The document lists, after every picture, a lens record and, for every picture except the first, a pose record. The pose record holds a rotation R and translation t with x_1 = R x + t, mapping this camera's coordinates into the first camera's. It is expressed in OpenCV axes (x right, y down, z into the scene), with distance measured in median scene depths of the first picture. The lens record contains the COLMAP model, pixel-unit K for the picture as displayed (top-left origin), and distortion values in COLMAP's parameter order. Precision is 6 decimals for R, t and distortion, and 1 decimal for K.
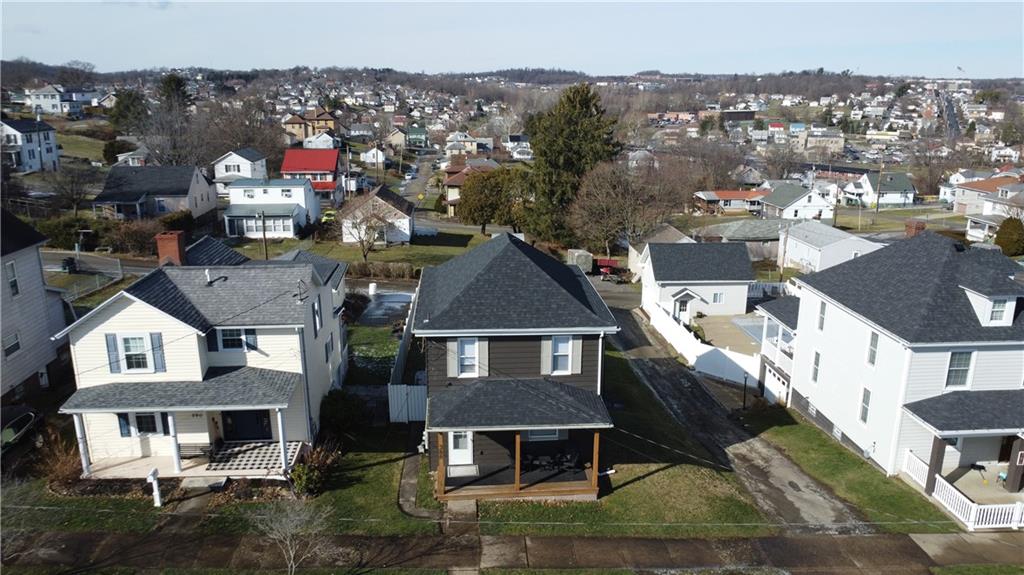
lens RADIAL K [[741.9, 0, 508.2], [0, 741.9, 284.6], [0, 0, 1]] dist [-0.017742, -0.026508]
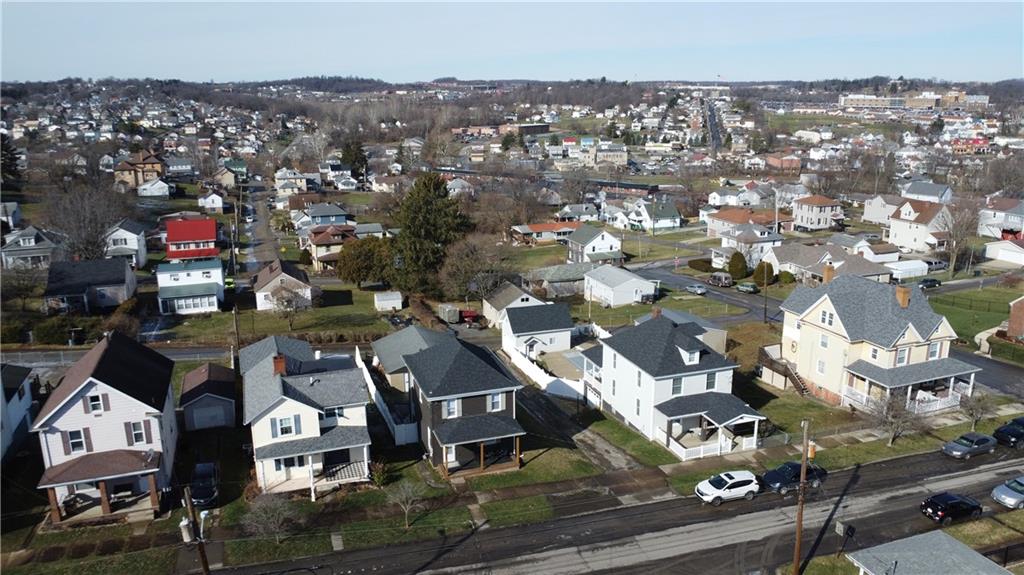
lens RADIAL K [[741.9, 0, 508.2], [0, 741.9, 284.6], [0, 0, 1]] dist [-0.017742, -0.026508]
pose [[0.965428, -0.073267, 0.250160, -0.220795], [0.074478, 0.997212, 0.004635, -0.134568], [-0.249802, 0.014157, 0.968193, -0.570721]]
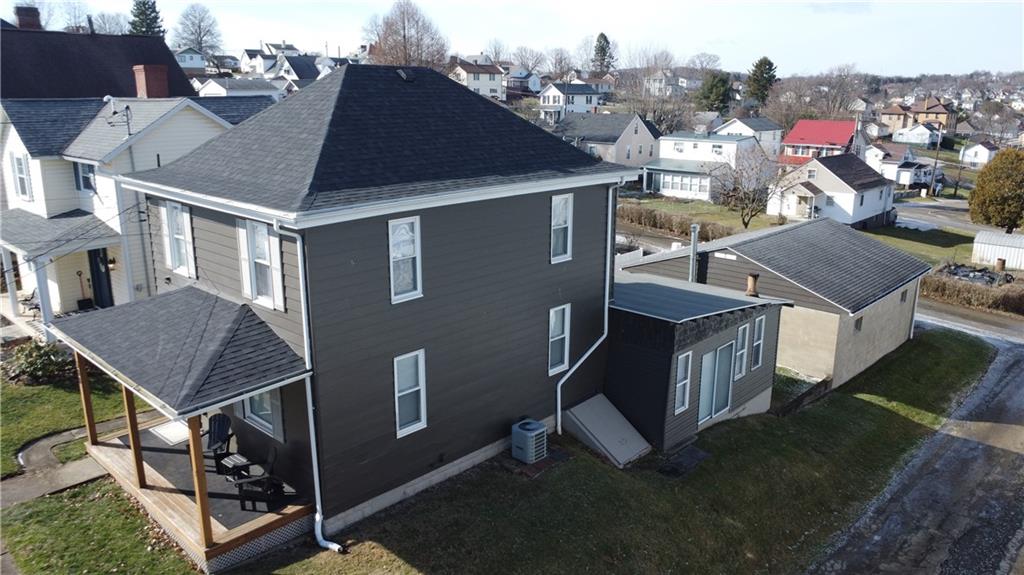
lens RADIAL K [[741.9, 0, 508.2], [0, 741.9, 284.6], [0, 0, 1]] dist [-0.017742, -0.026508]
pose [[0.677761, 0.185500, -0.711498, 0.305988], [-0.192618, 0.978653, 0.071667, 0.024192], [0.709604, 0.088475, 0.699024, 0.445953]]
